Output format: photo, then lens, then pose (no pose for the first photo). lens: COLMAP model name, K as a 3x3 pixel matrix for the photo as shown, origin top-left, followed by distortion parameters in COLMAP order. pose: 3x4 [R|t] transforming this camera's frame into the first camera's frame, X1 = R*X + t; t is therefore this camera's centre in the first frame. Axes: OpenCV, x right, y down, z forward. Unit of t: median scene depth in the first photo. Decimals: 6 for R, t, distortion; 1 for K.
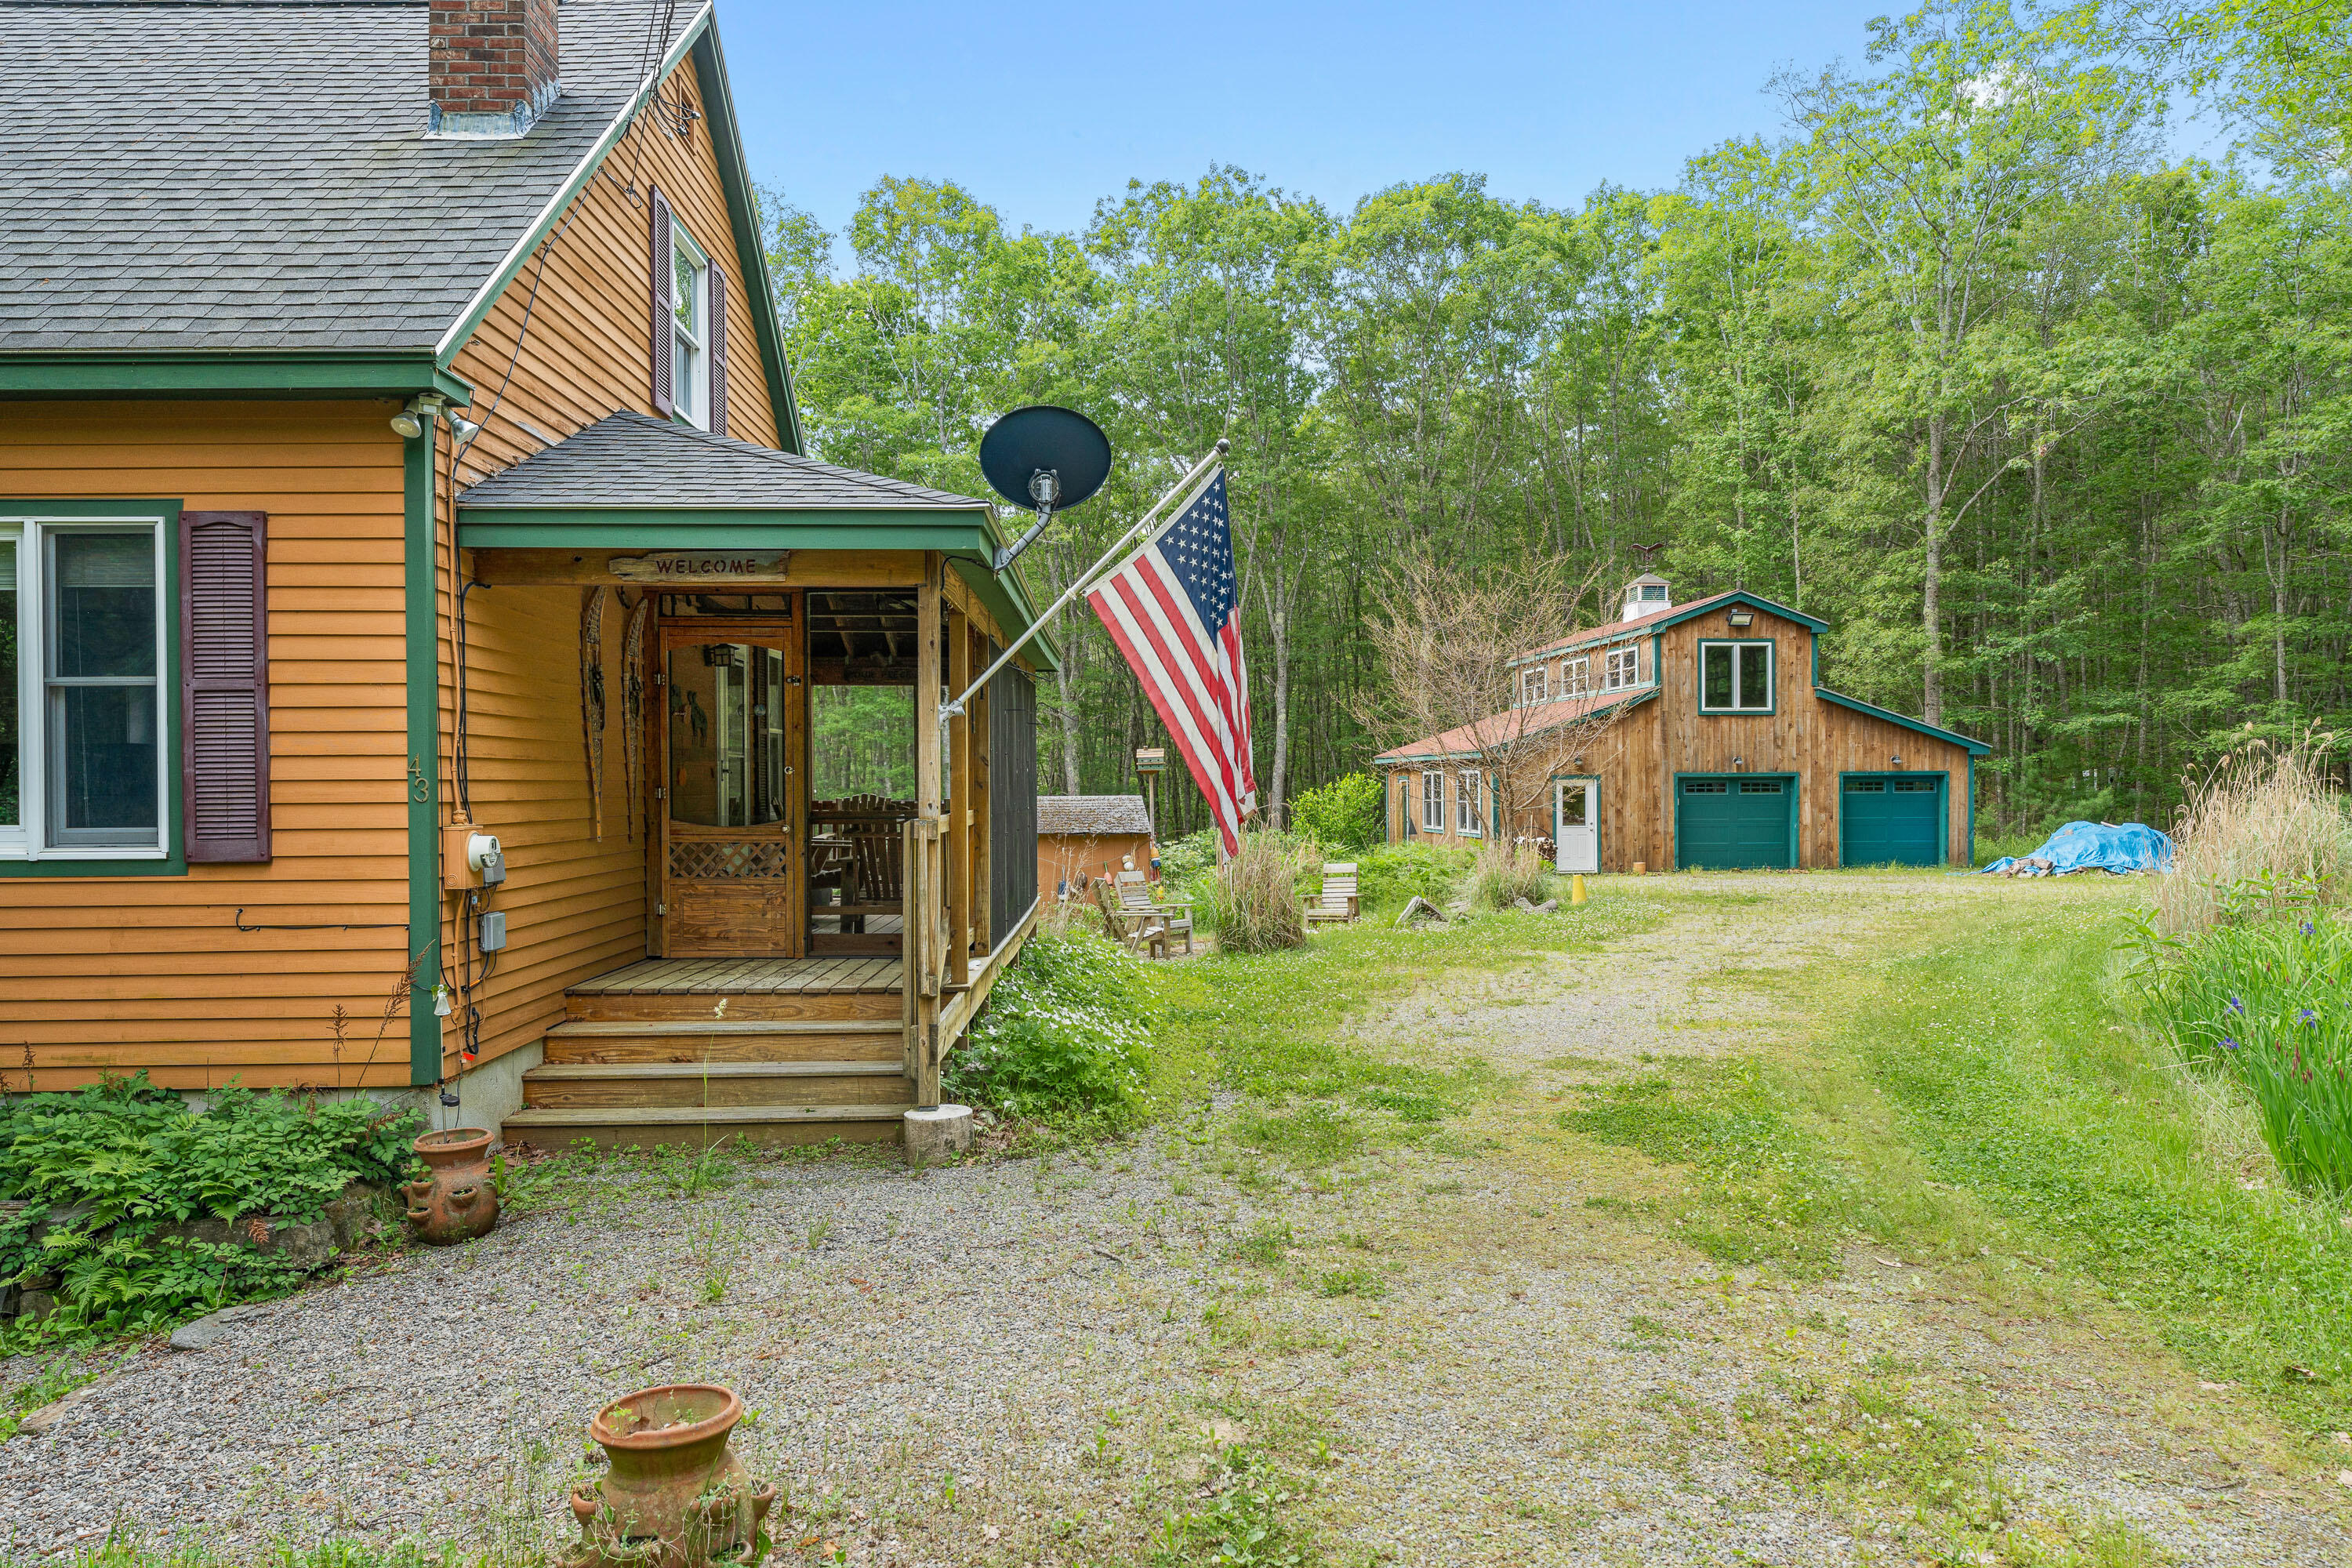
lens RADIAL K [[1517.4, 0, 1176.0], [0, 1517.4, 784.0], [0, 0, 1]] dist [-0.005855, -0.003091]
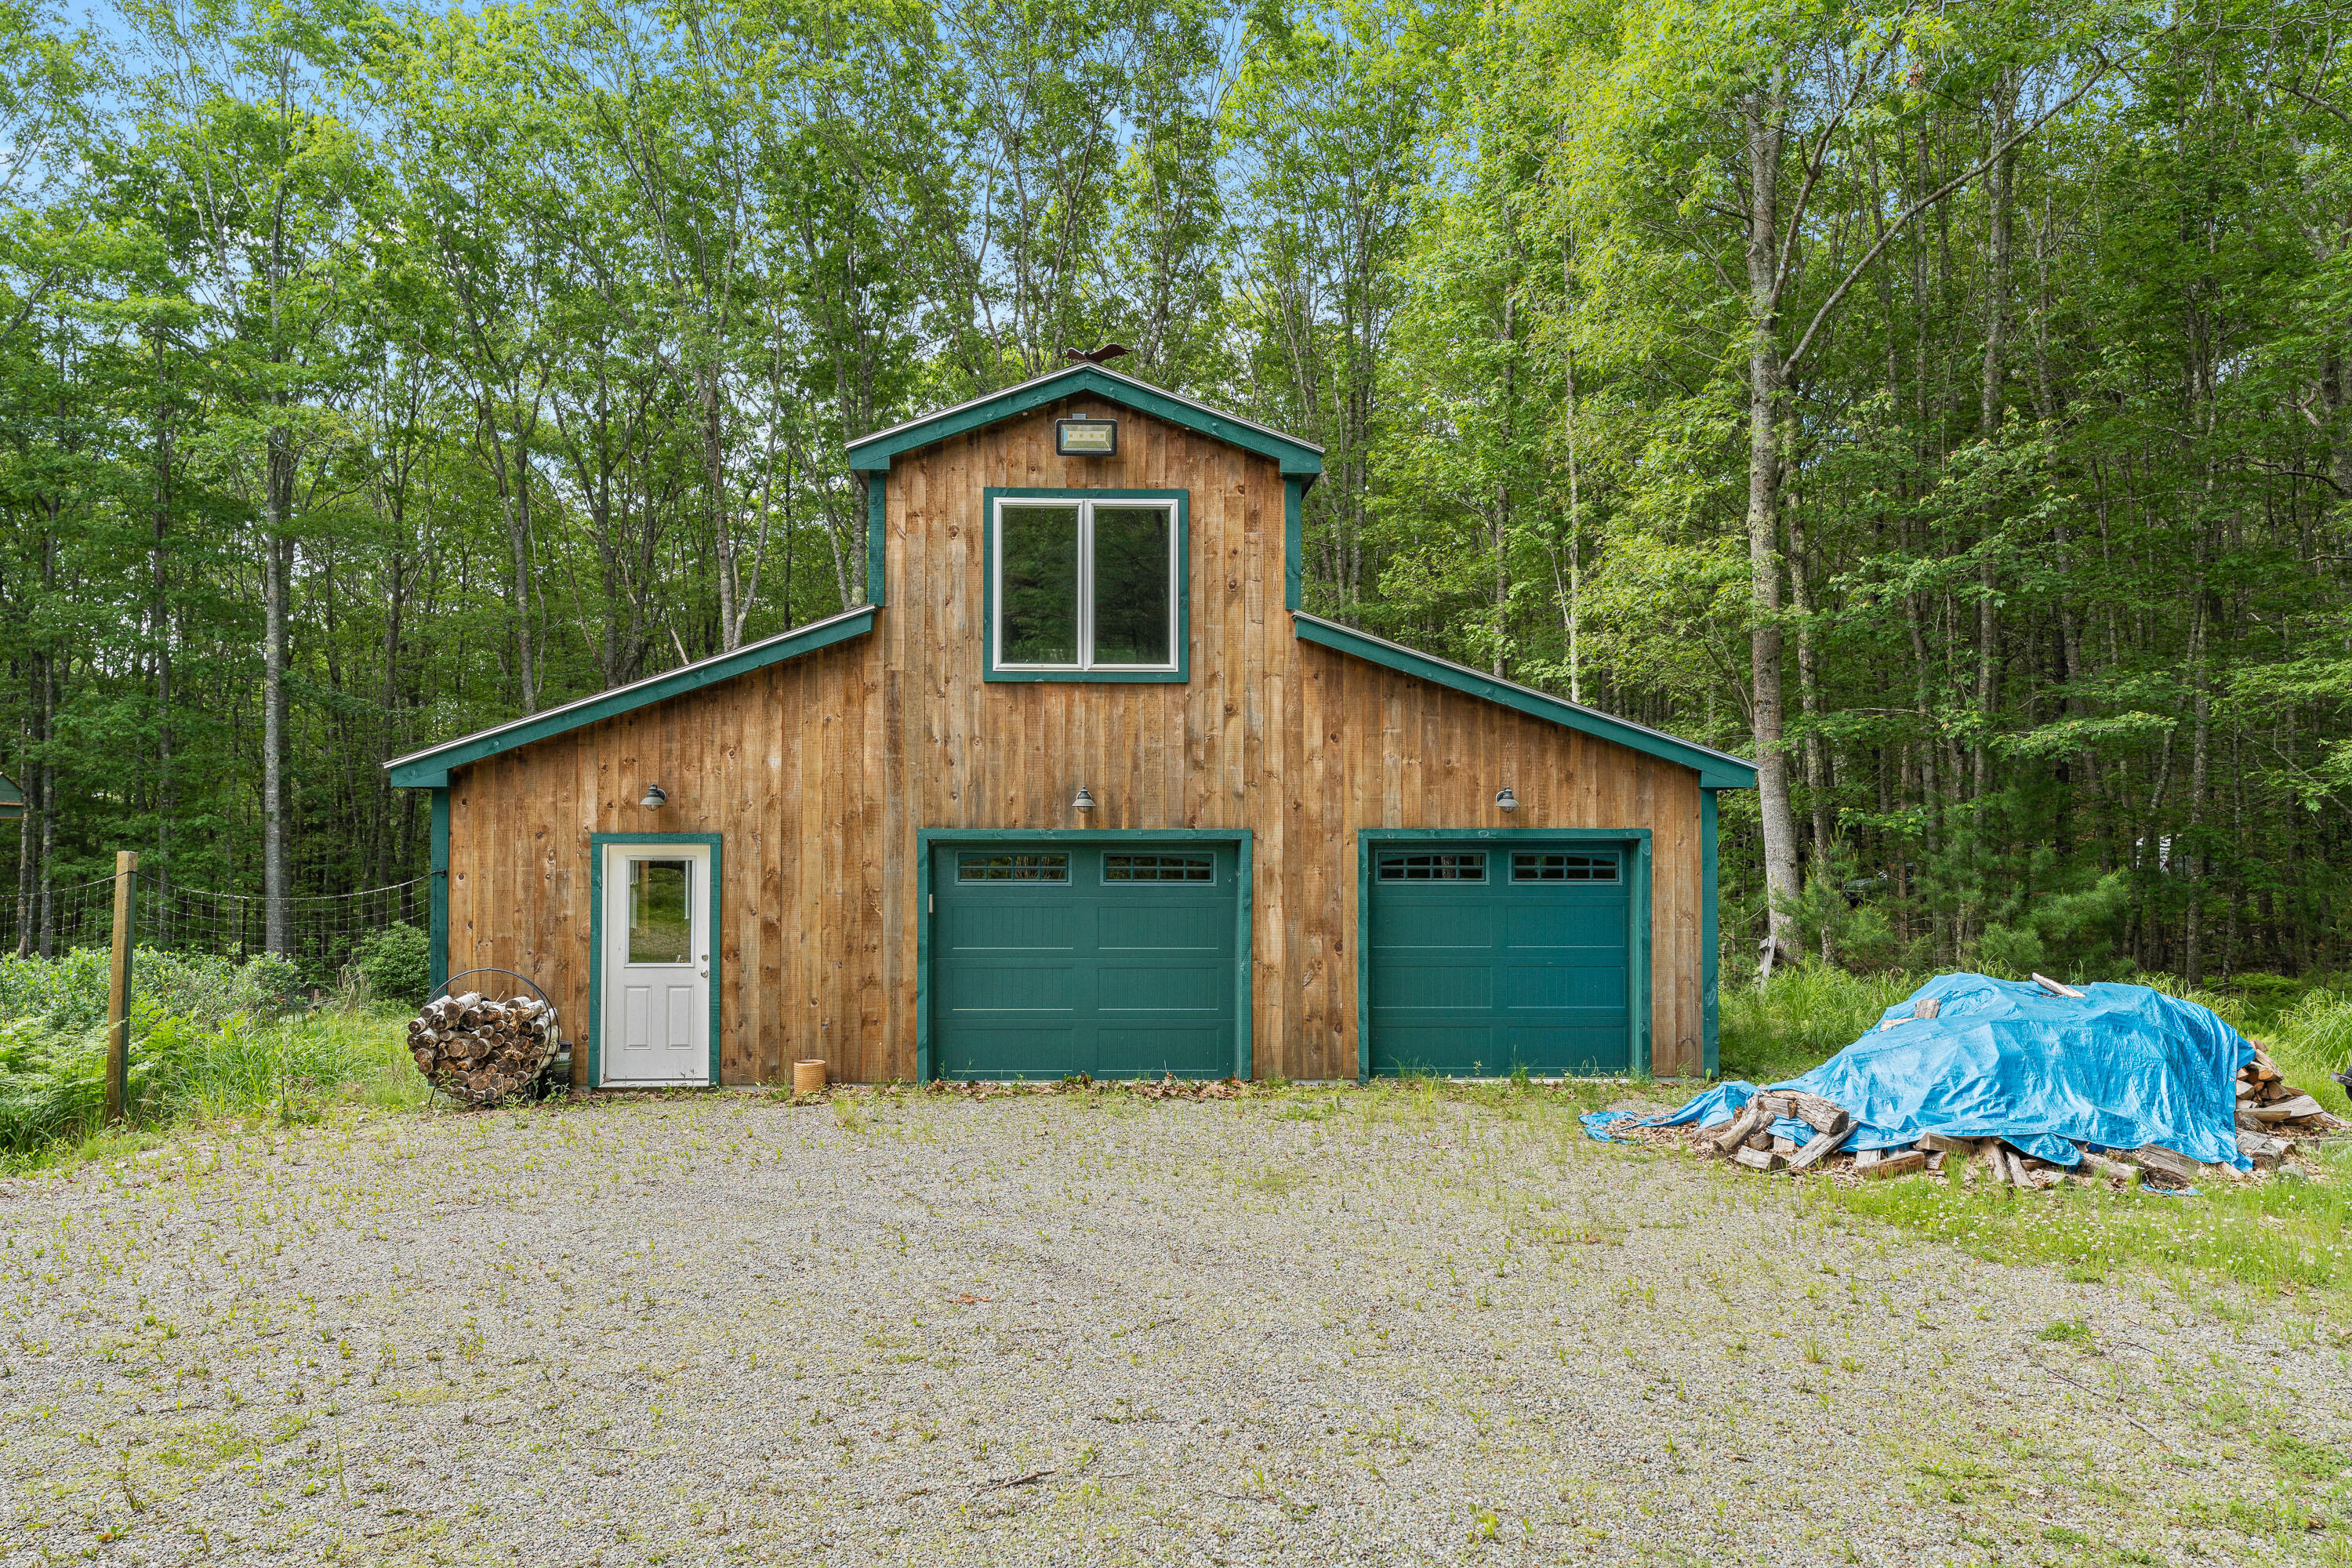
lens RADIAL K [[1517.4, 0, 1176.0], [0, 1517.4, 784.0], [0, 0, 1]] dist [-0.005855, -0.003091]
pose [[0.998845, 0.004441, -0.047839, 0.407508], [-0.006418, 0.999128, -0.041248, -0.003245], [0.047614, 0.041508, 0.998003, 0.604882]]
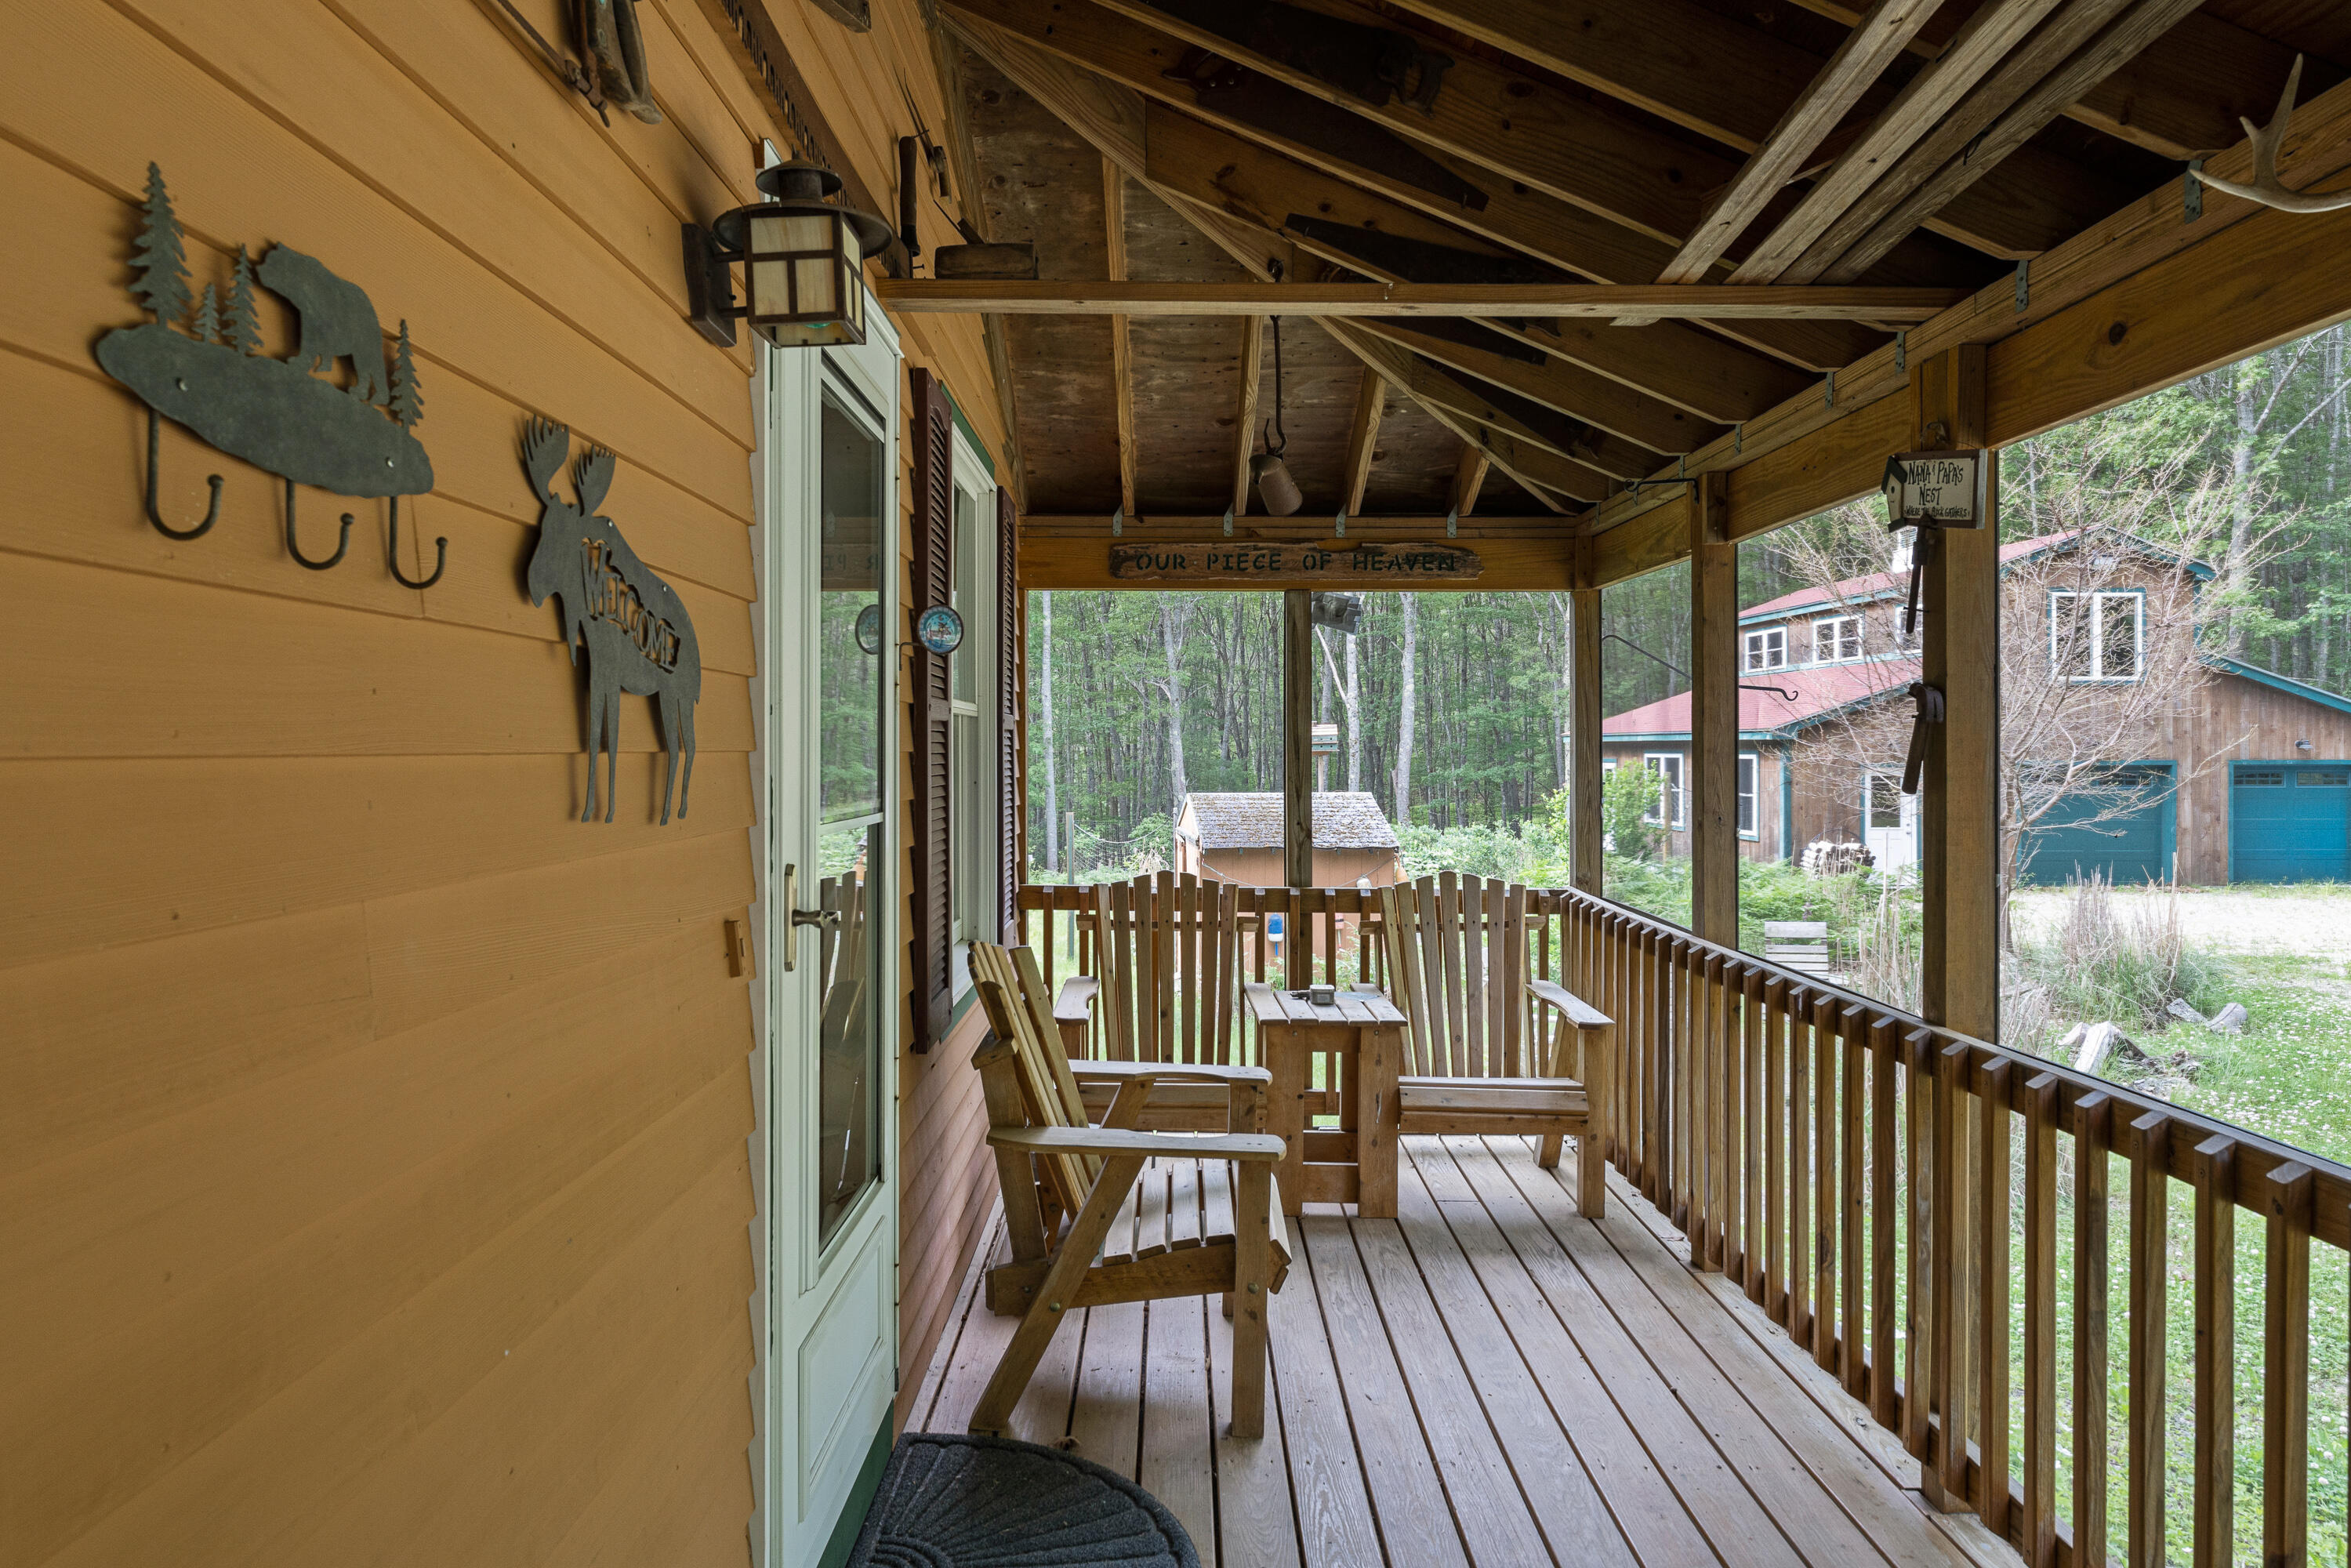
lens RADIAL K [[1391.6, 0, 1177.4], [0, 1391.6, 742.5], [0, 0, 1]] dist [-0.000401, -0.000106]
pose [[0.999601, 0.005581, -0.027696, -0.080687], [-0.005730, 0.999970, -0.005297, -0.010133], [0.027666, 0.005453, 0.999602, 0.271349]]
